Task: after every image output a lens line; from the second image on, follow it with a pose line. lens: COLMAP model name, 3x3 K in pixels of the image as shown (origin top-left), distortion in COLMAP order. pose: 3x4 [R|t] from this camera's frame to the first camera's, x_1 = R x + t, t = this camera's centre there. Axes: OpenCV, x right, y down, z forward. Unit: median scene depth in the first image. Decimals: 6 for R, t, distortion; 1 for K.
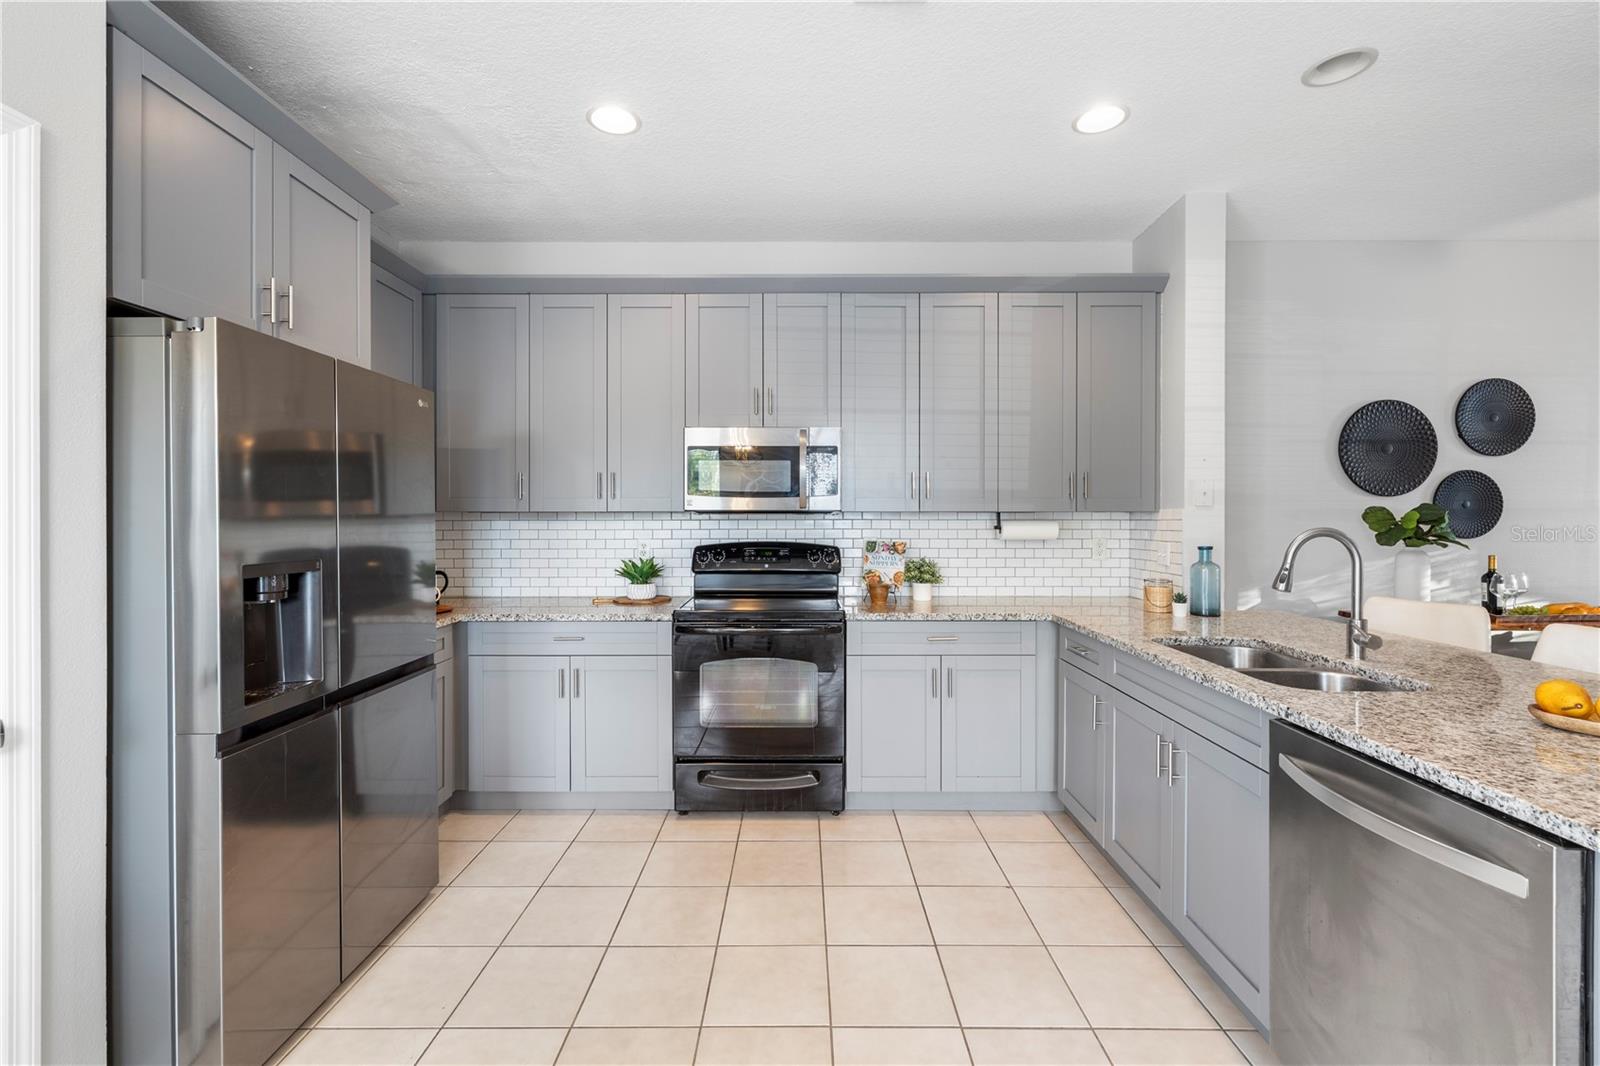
lens RADIAL K [[681.4, 0, 793.7], [0, 681.4, 518.9], [0, 0, 1]] dist [-0.001597, 0.000455]
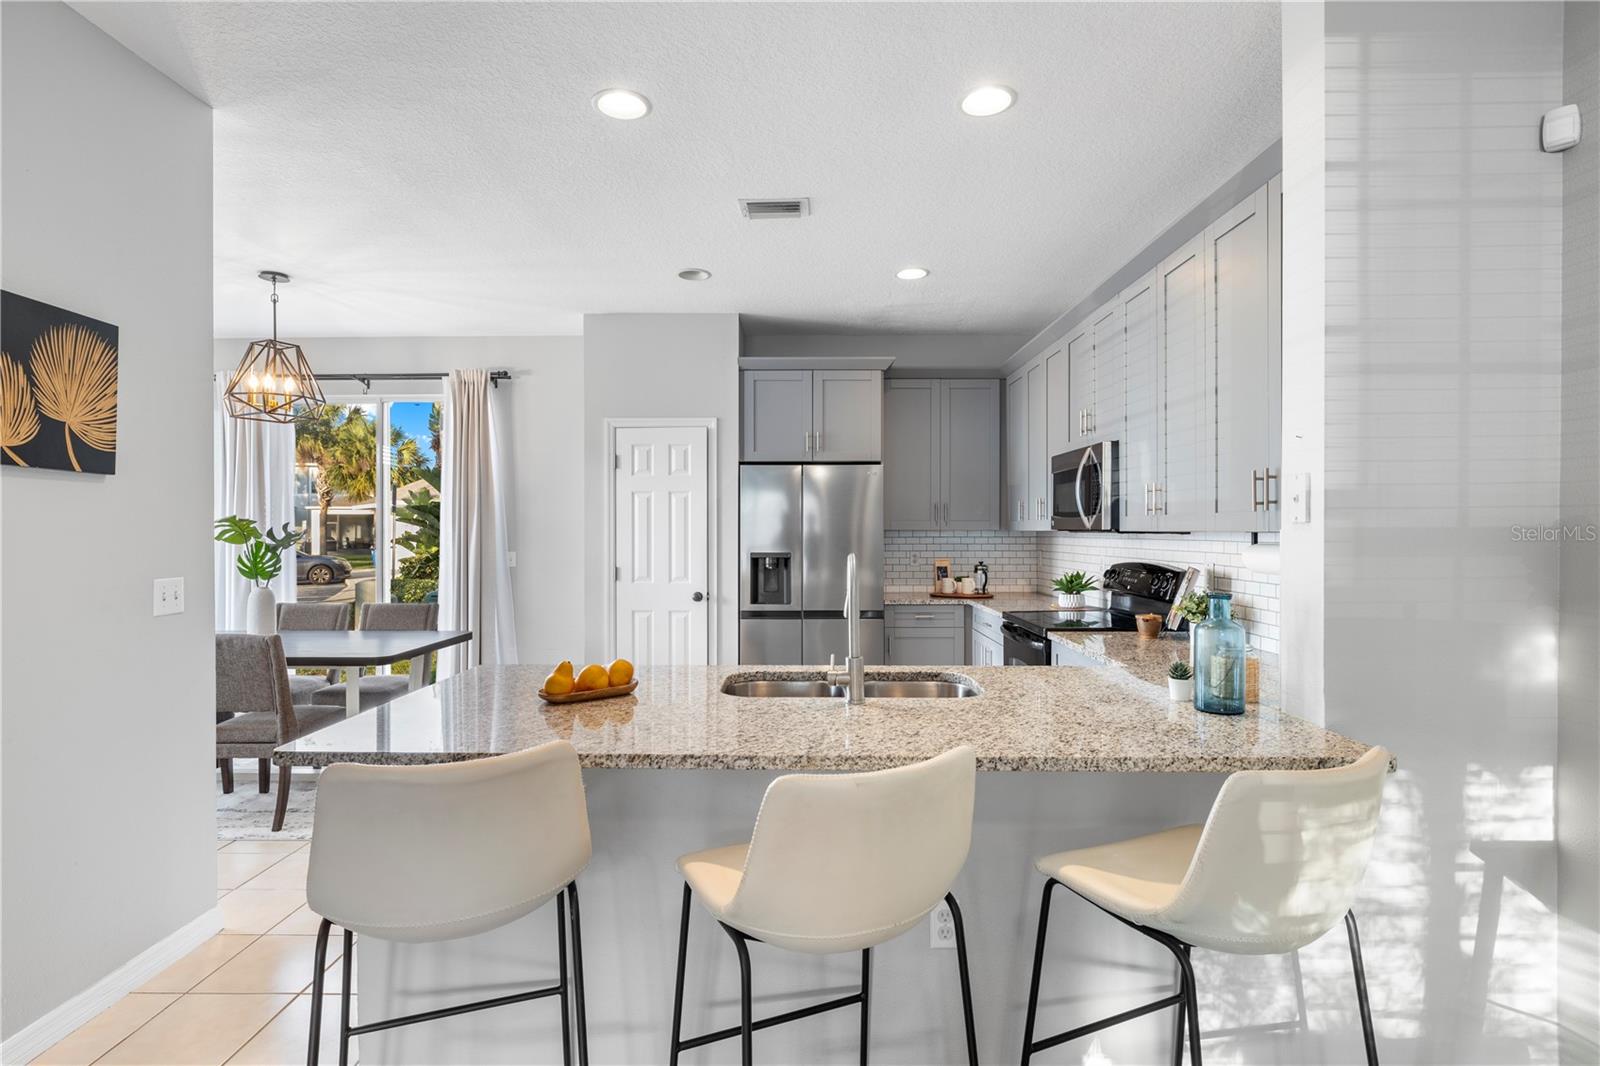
lens RADIAL K [[795.3, 0, 797.1], [0, 795.3, 532.0], [0, 0, 1]] dist [-0.007427, 0.000514]
pose [[0.000227, 0.002451, -0.999997, 1.138293], [-0.001371, 0.999996, 0.002450, -0.011219], [0.999999, 0.001370, 0.000230, 0.564077]]
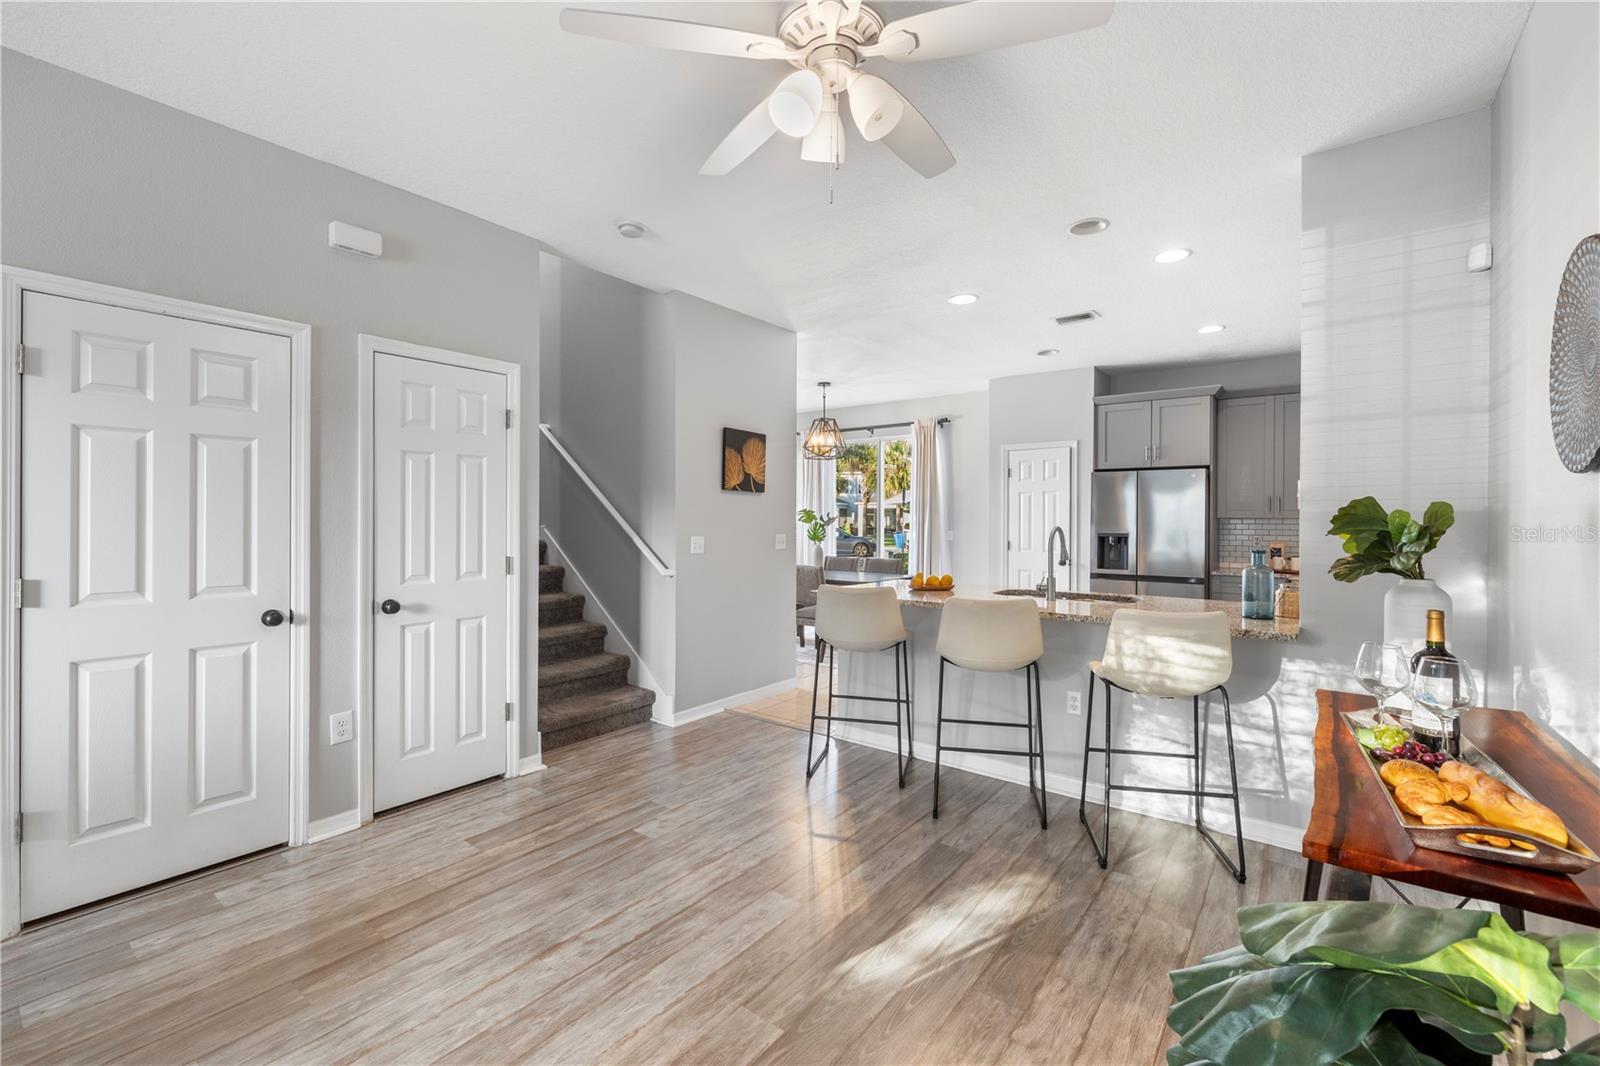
lens RADIAL K [[681.4, 0, 791.9], [0, 681.4, 523.0], [0, 0, 1]] dist [-0.001597, 0.000455]
pose [[-0.604693, 0.000733, -0.796458, 1.625622], [-0.006742, 0.999959, 0.006040, -0.000331], [0.796430, 0.009022, -0.604663, 0.940531]]
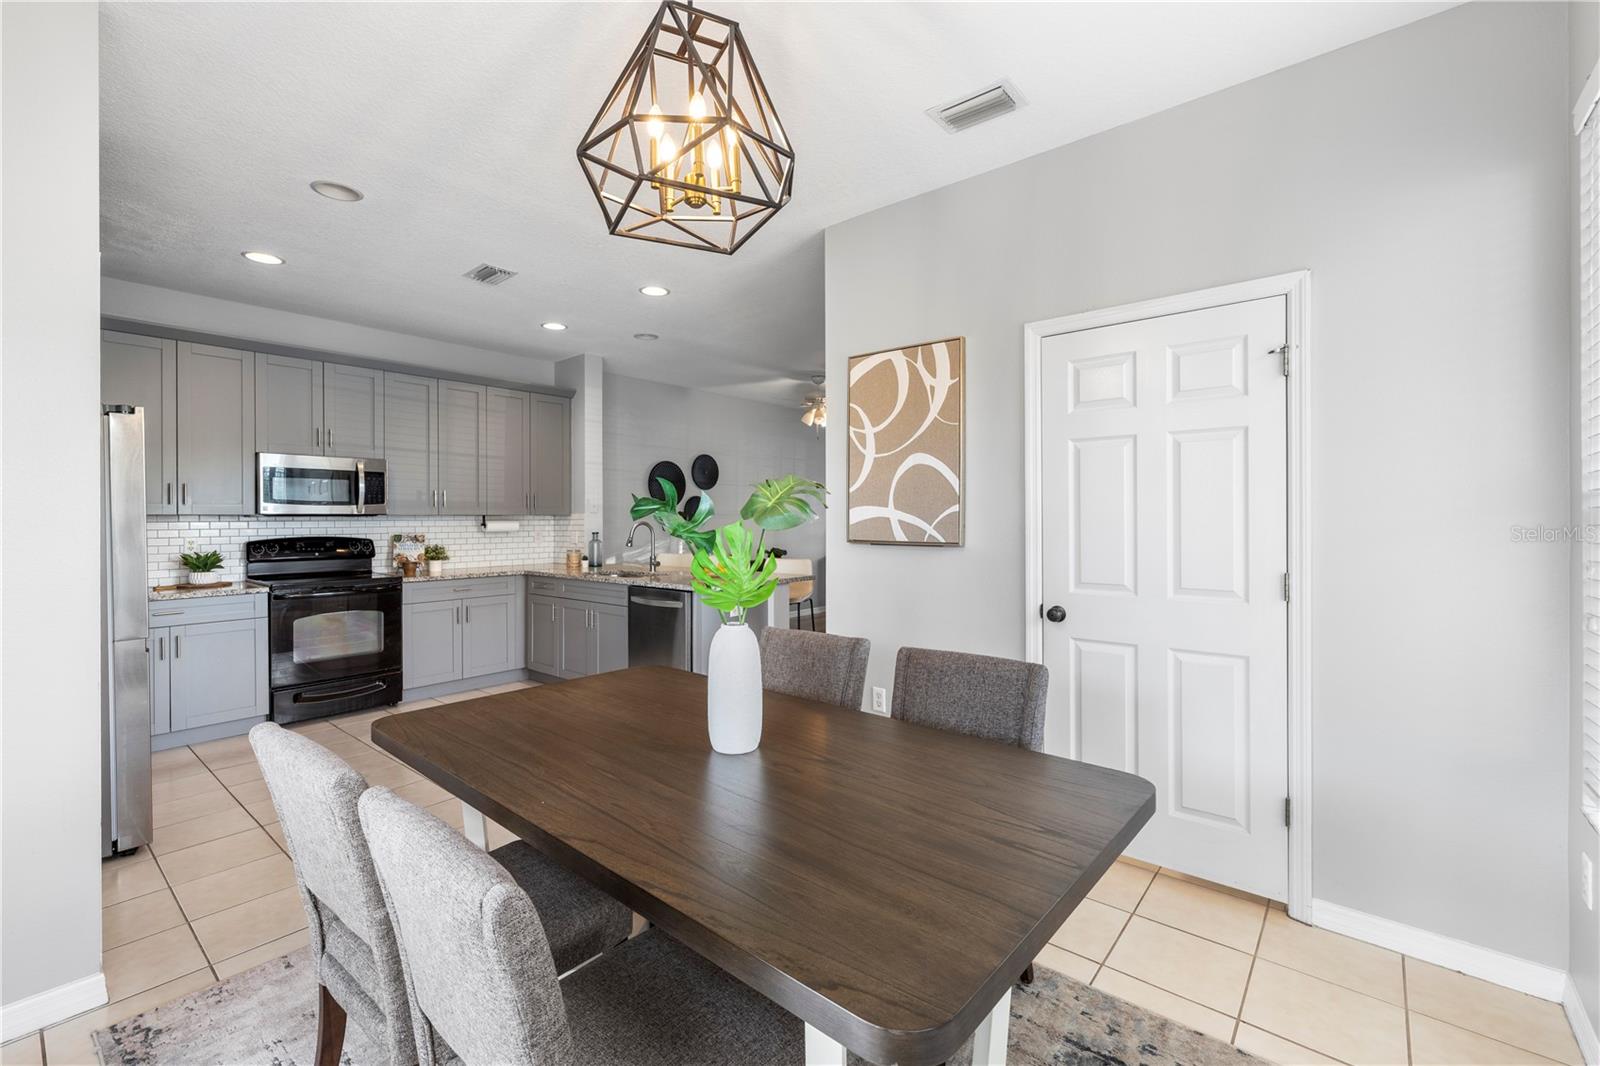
lens RADIAL K [[681.4, 0, 796.0], [0, 681.4, 518.5], [0, 0, 1]] dist [-0.001597, 0.000455]
pose [[0.633612, -0.002912, 0.773645, -0.520955], [0.007593, 0.999968, -0.002454, 0.007837], [-0.773613, 0.007429, 0.633614, -0.665517]]
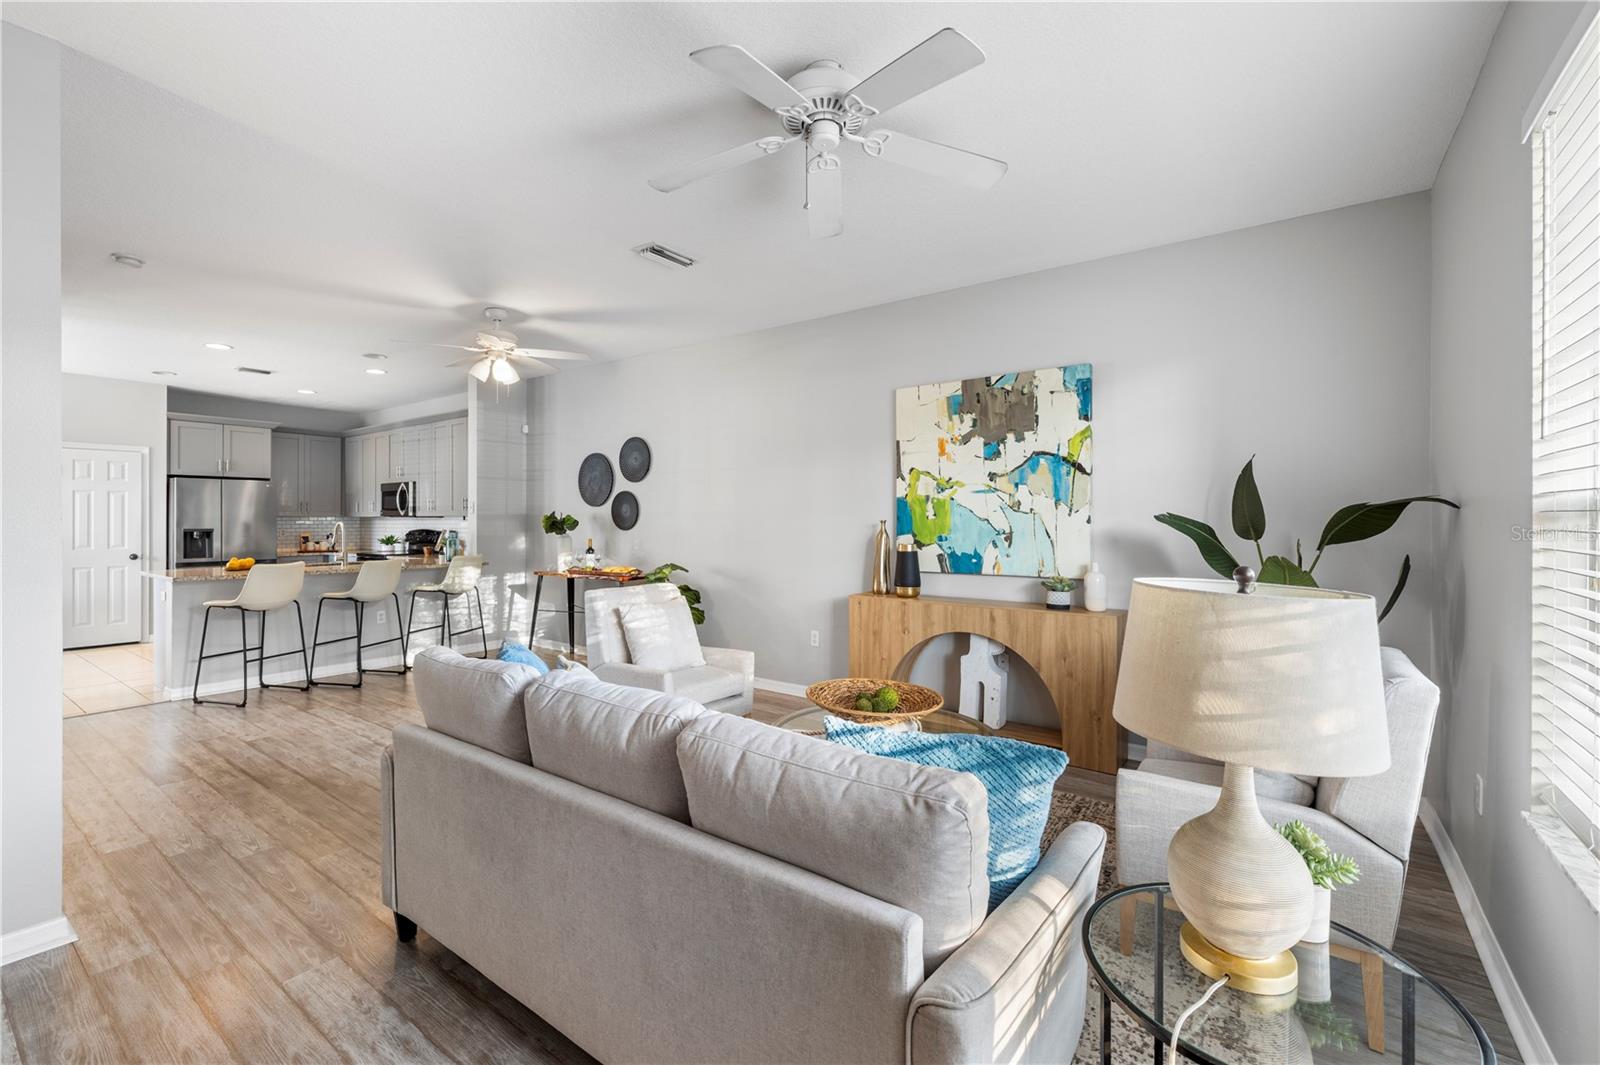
lens RADIAL K [[681.4, 0, 804.2], [0, 681.4, 519.5], [0, 0, 1]] dist [-0.001597, 0.000455]
pose [[0.815906, -0.001018, -0.578184, 2.577523], [-0.000401, 0.999997, -0.002326, 0.006244], [0.578184, 0.002130, 0.815903, -0.171310]]
